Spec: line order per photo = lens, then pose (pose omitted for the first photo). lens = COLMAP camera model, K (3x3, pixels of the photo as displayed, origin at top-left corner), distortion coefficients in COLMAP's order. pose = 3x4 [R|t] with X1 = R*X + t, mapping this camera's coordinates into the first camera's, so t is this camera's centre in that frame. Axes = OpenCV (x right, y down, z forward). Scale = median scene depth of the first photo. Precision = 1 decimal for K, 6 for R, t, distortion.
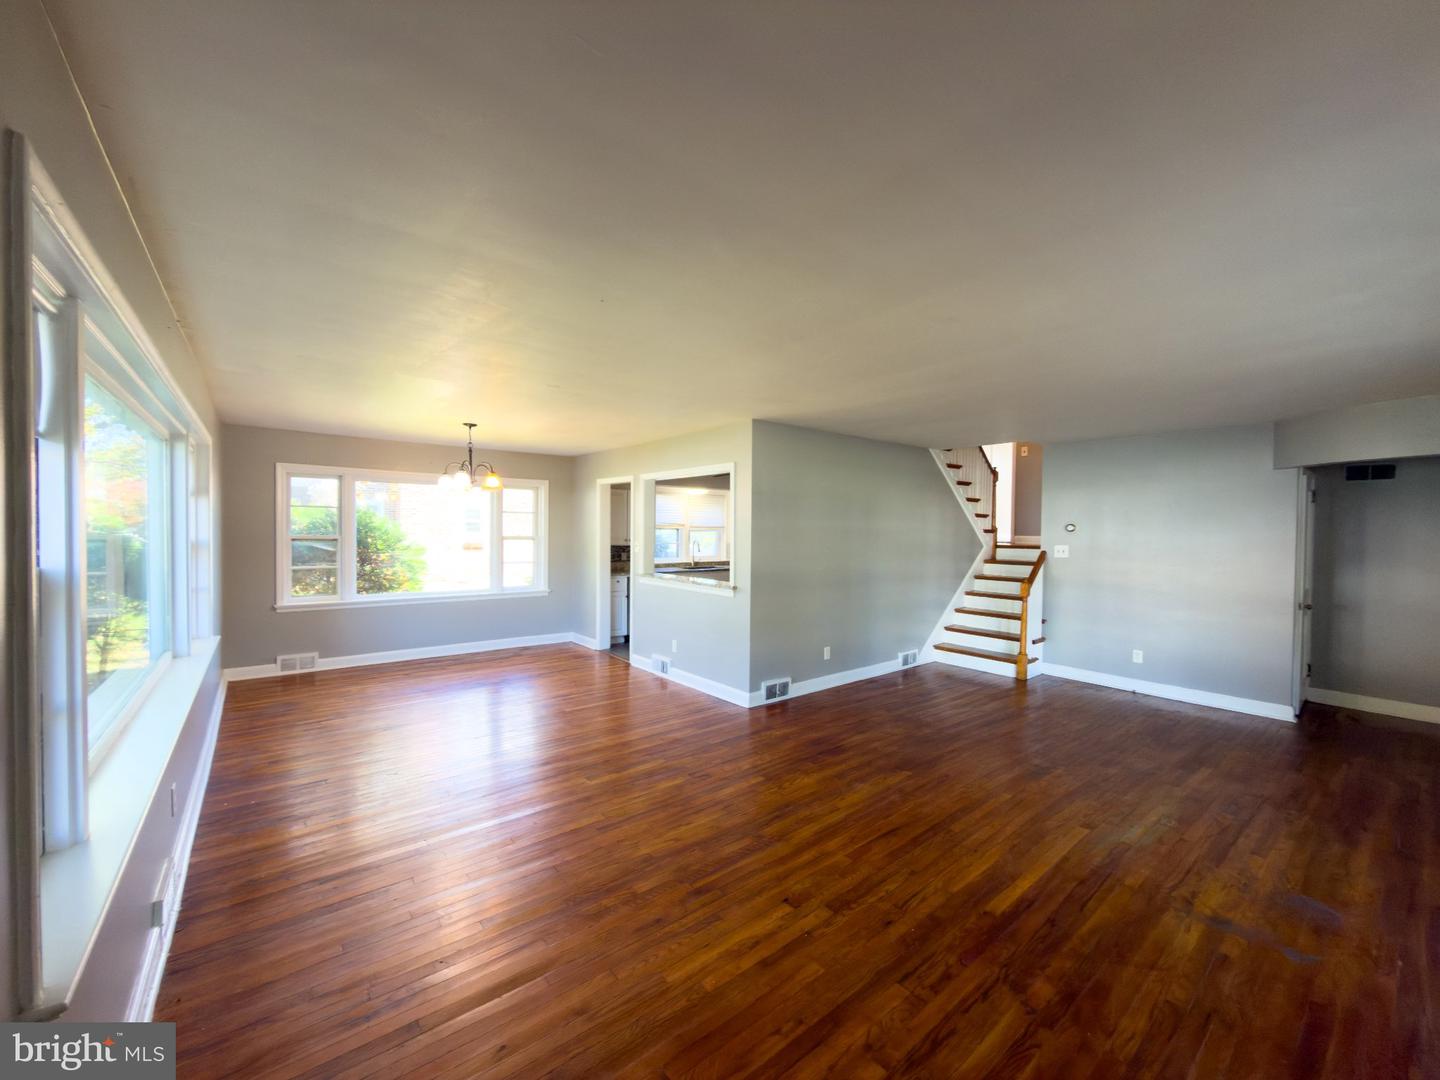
lens RADIAL K [[575.2, 0, 722.3], [0, 575.2, 540.0], [0, 0, 1]] dist [0.000200, 0.000091]
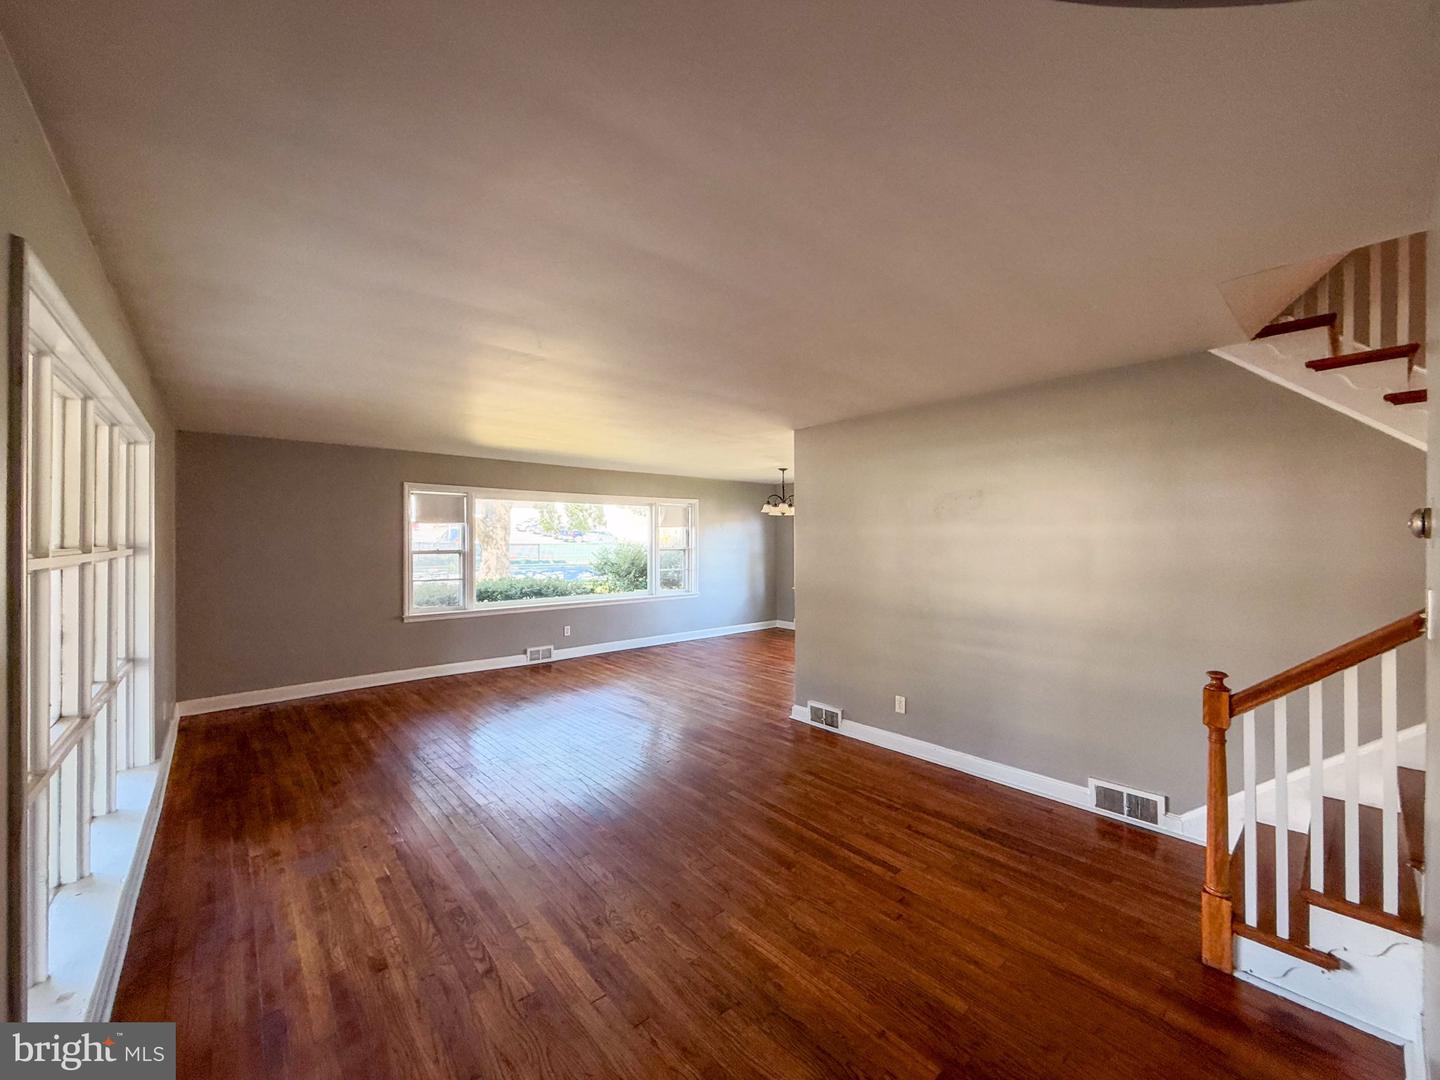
lens RADIAL K [[575.2, 0, 721.8], [0, 575.2, 538.4], [0, 0, 1]] dist [0.000200, 0.000091]
pose [[0.038613, -0.008954, -0.999214, 0.993517], [-0.018441, 0.999783, -0.009672, -0.009598], [0.999084, 0.018800, 0.038439, 0.786825]]
